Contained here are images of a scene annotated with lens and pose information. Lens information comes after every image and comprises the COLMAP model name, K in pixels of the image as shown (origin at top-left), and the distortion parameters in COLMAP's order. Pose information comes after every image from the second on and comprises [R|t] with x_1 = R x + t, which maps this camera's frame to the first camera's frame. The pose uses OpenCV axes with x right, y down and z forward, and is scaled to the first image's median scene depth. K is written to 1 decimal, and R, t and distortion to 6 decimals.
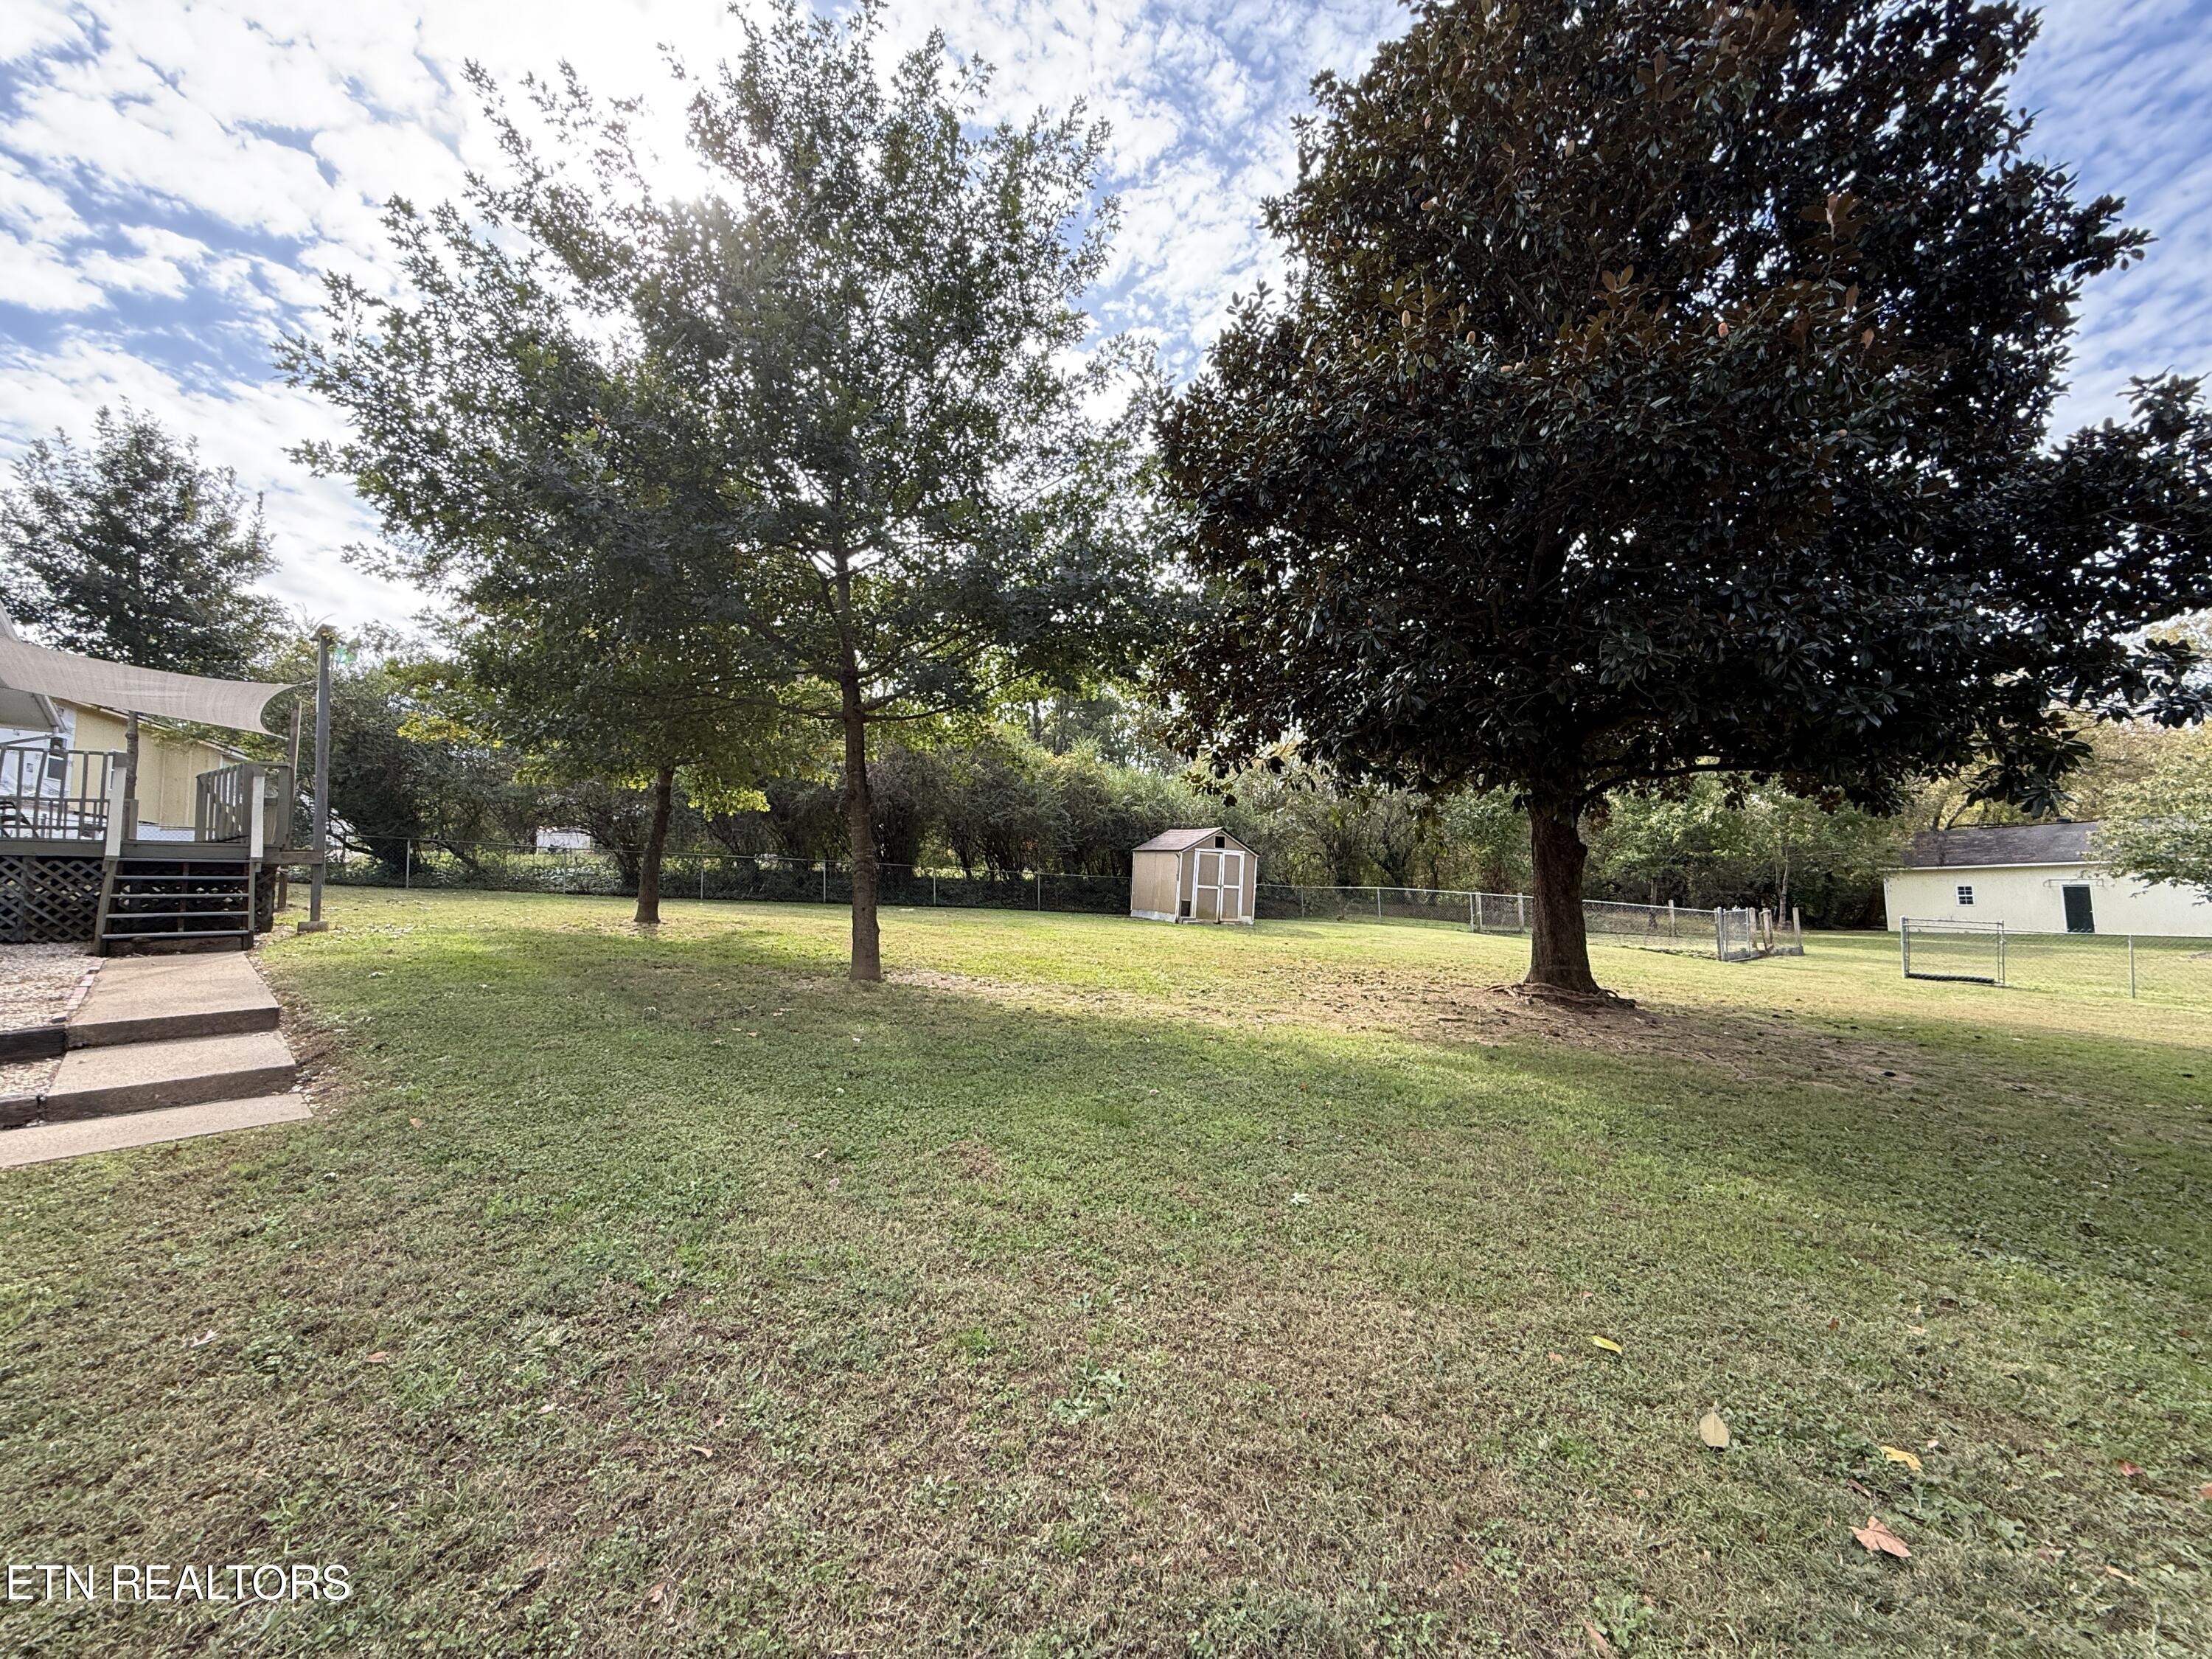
lens RADIAL K [[898.8, 0, 1046.2], [0, 898.8, 835.9], [0, 0, 1]] dist [0.000243, -0.000053]
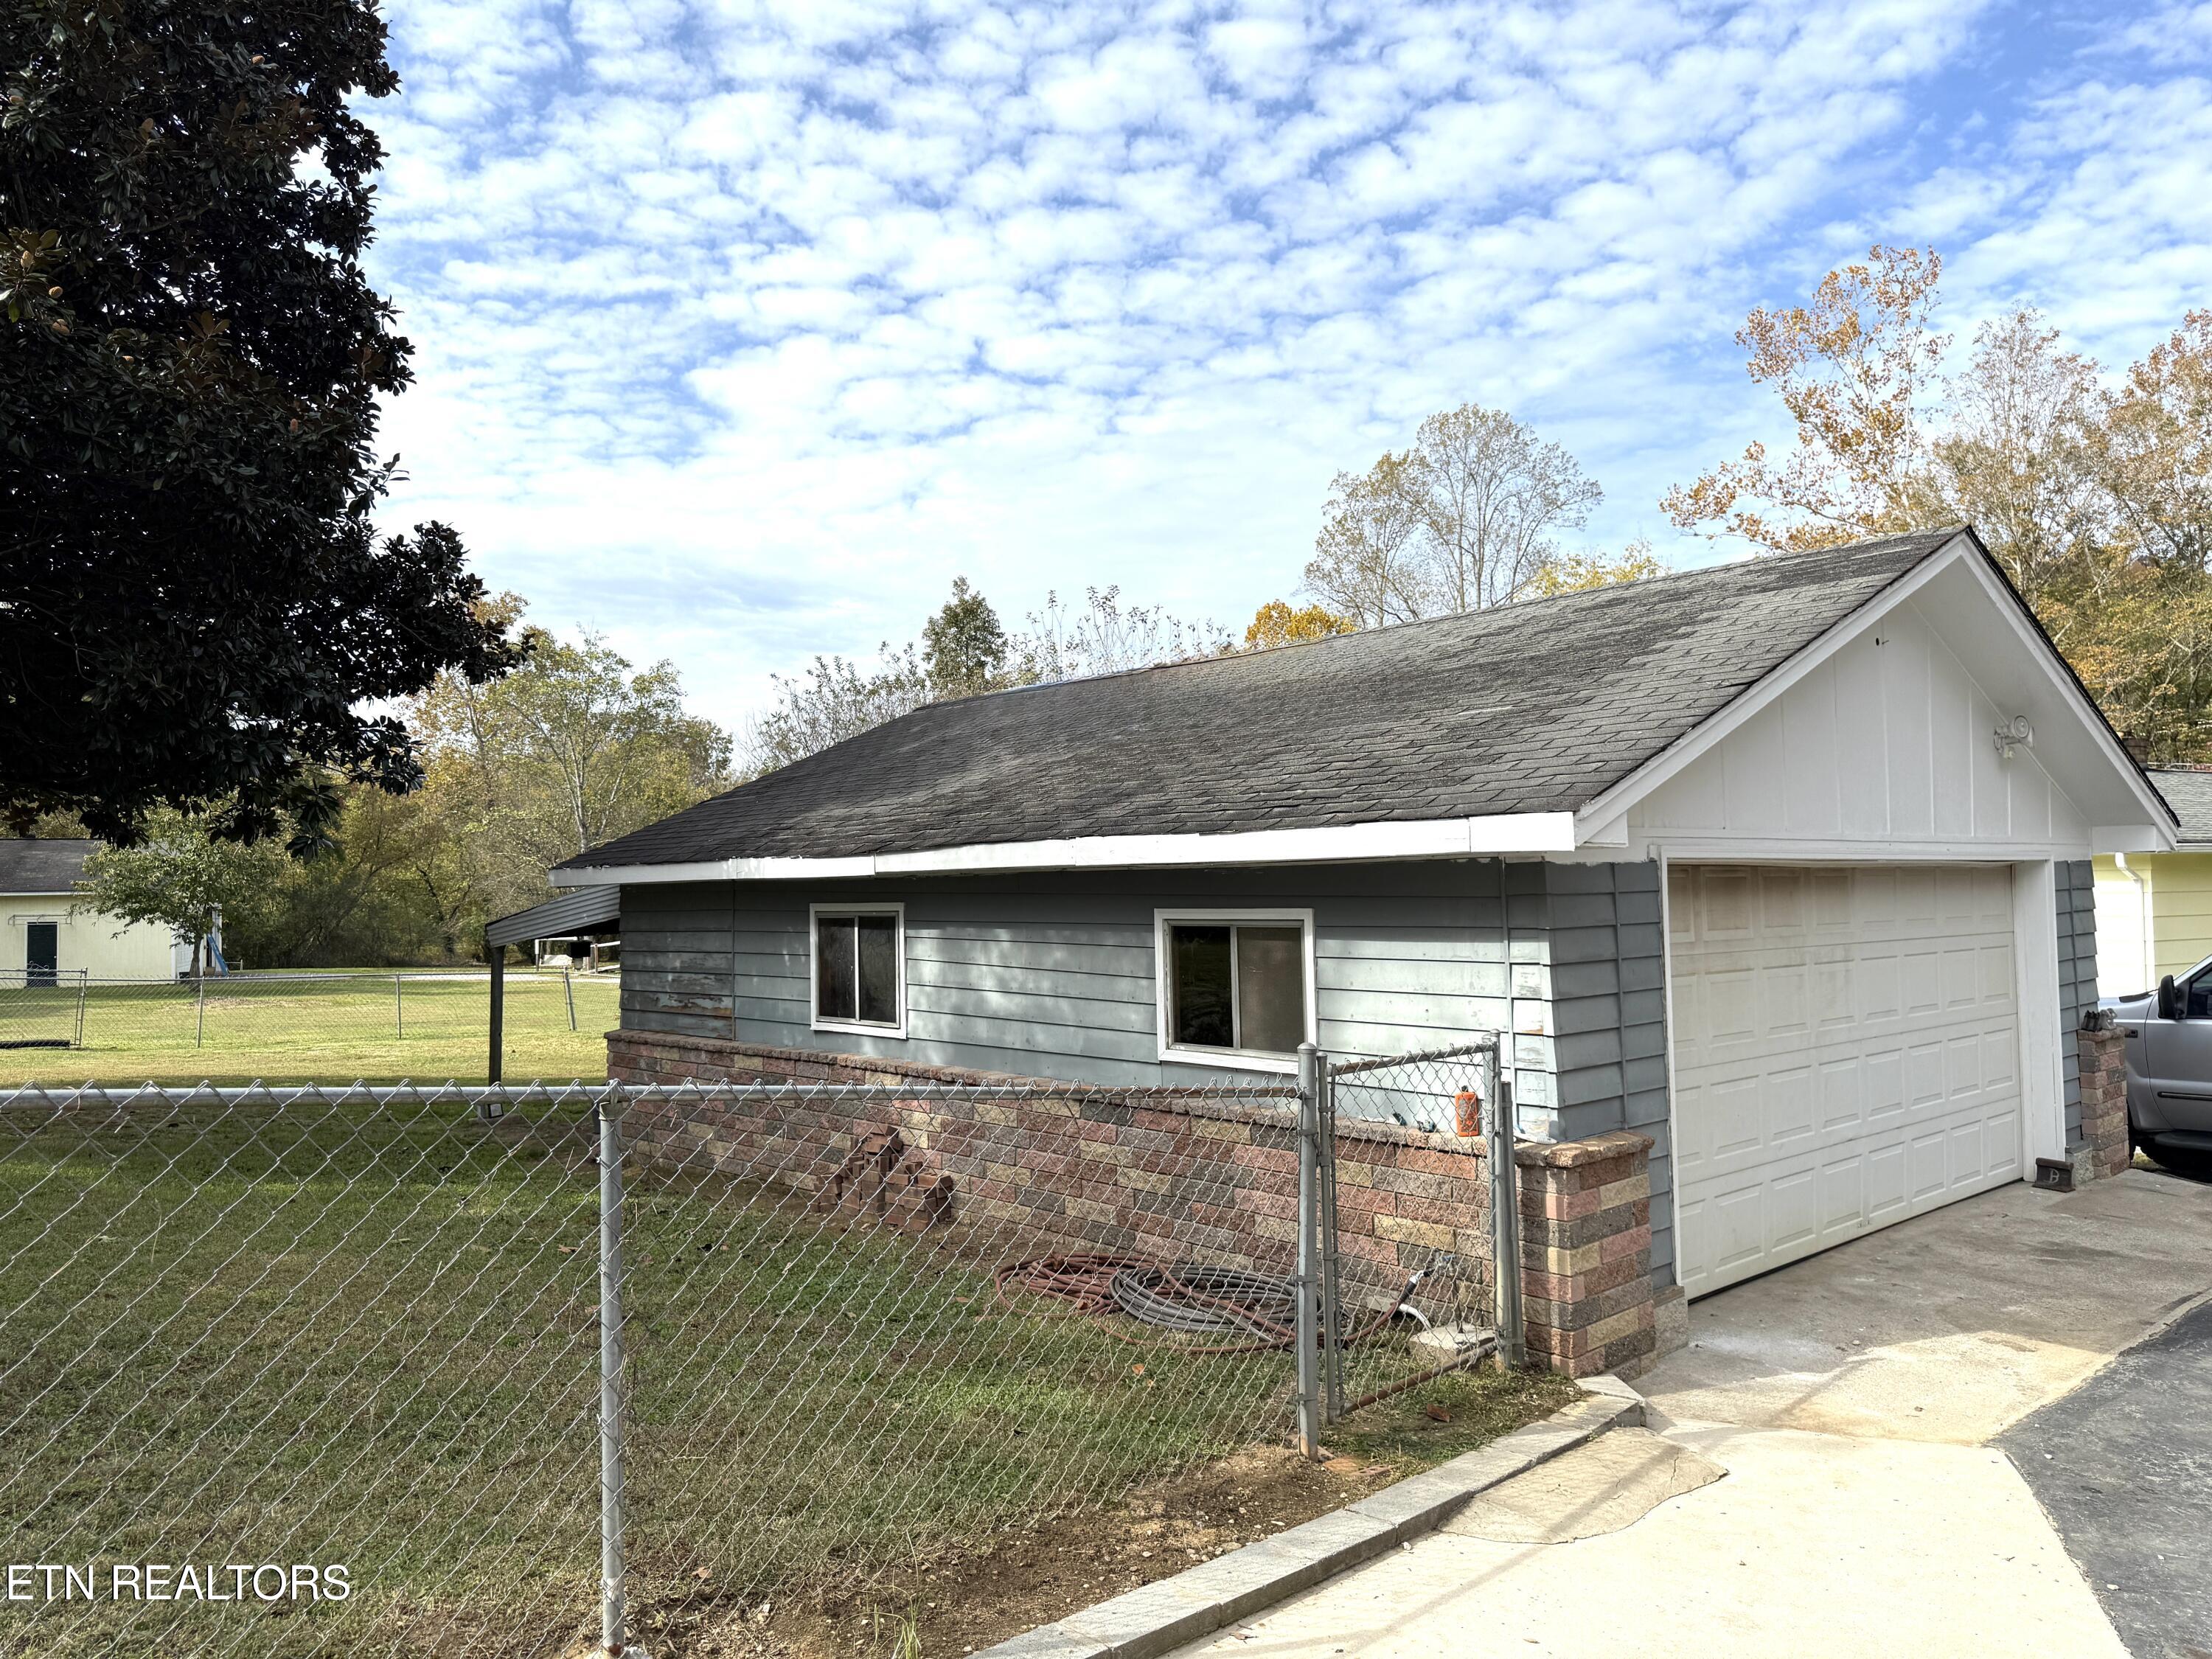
lens RADIAL K [[1608.5, 0, 1106.0], [0, 1608.5, 829.5], [0, 0, 1]] dist [-0.051146, -0.000947]
pose [[0.086379, 0.063007, 0.994268, -0.218941], [-0.061519, 0.996431, -0.057799, -0.004191], [-0.994361, -0.056173, 0.089947, -0.035804]]
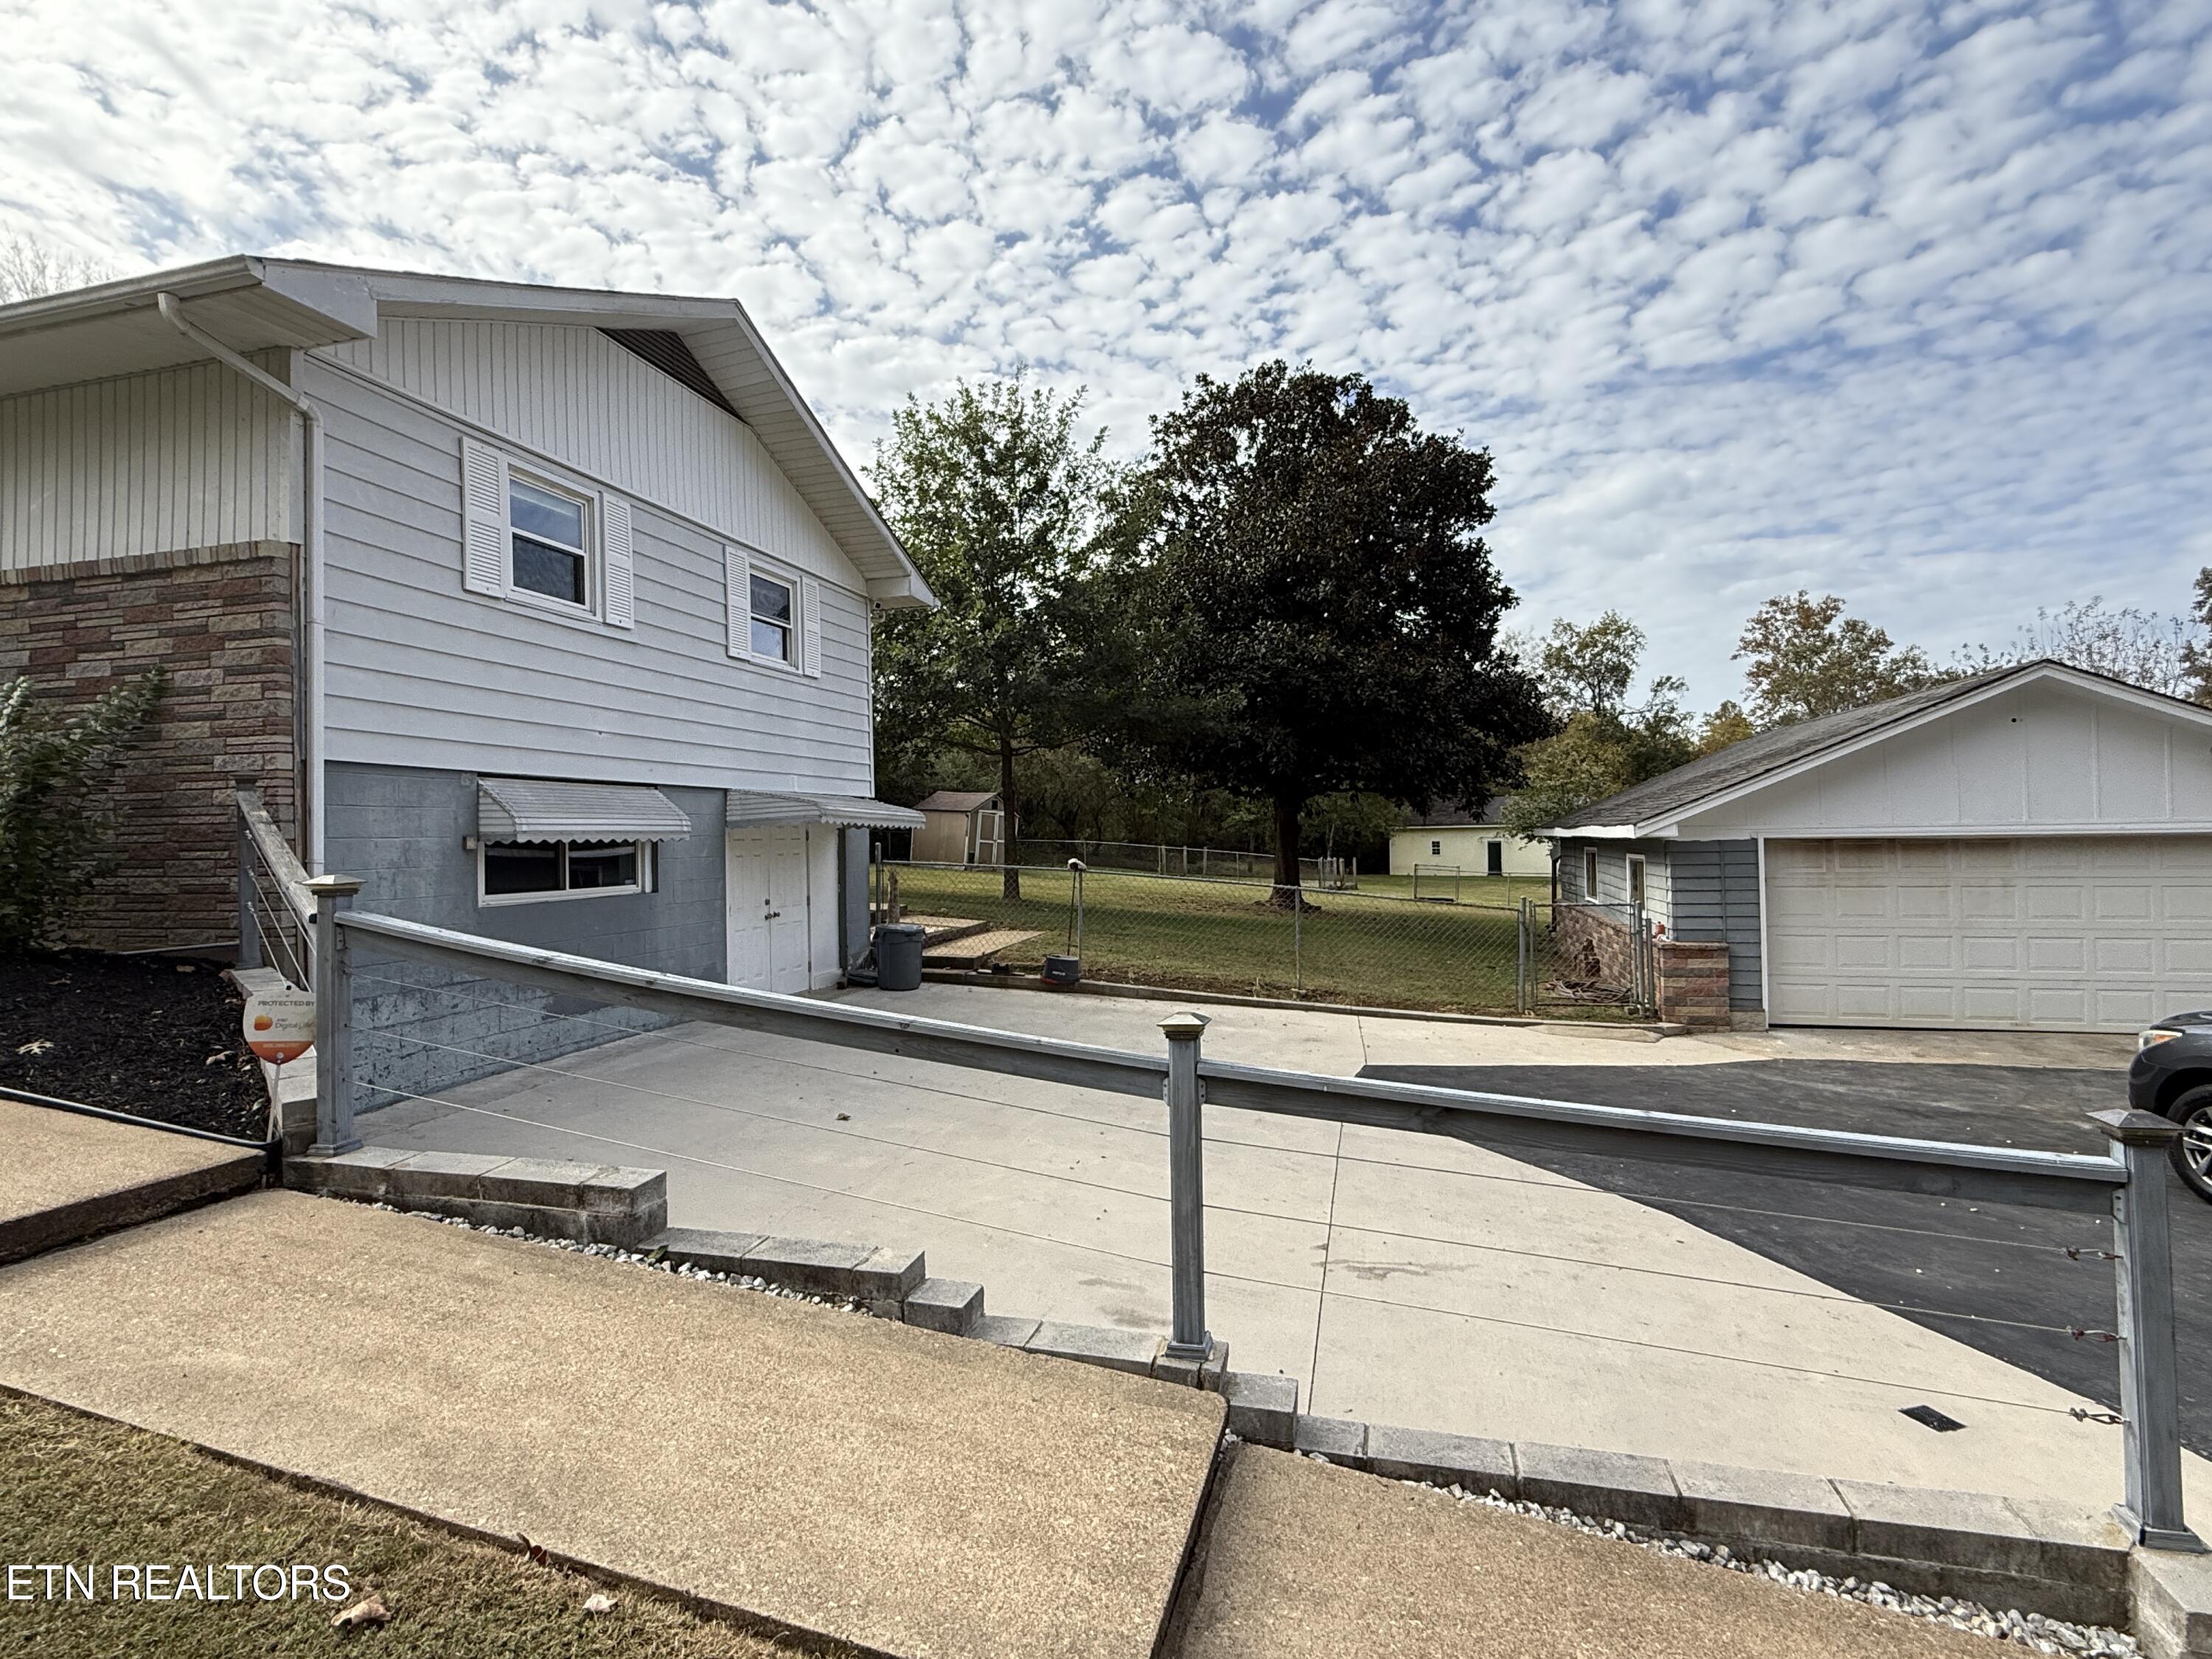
lens RADIAL K [[1091.7, 0, 1106.0], [0, 1091.7, 829.5], [0, 0, 1]] dist [-0.000194, 0.000008]
pose [[0.873465, 0.011949, 0.486740, -0.395112], [-0.039130, 0.998188, 0.045714, -0.032825], [-0.485312, -0.058976, 0.872350, -0.354655]]
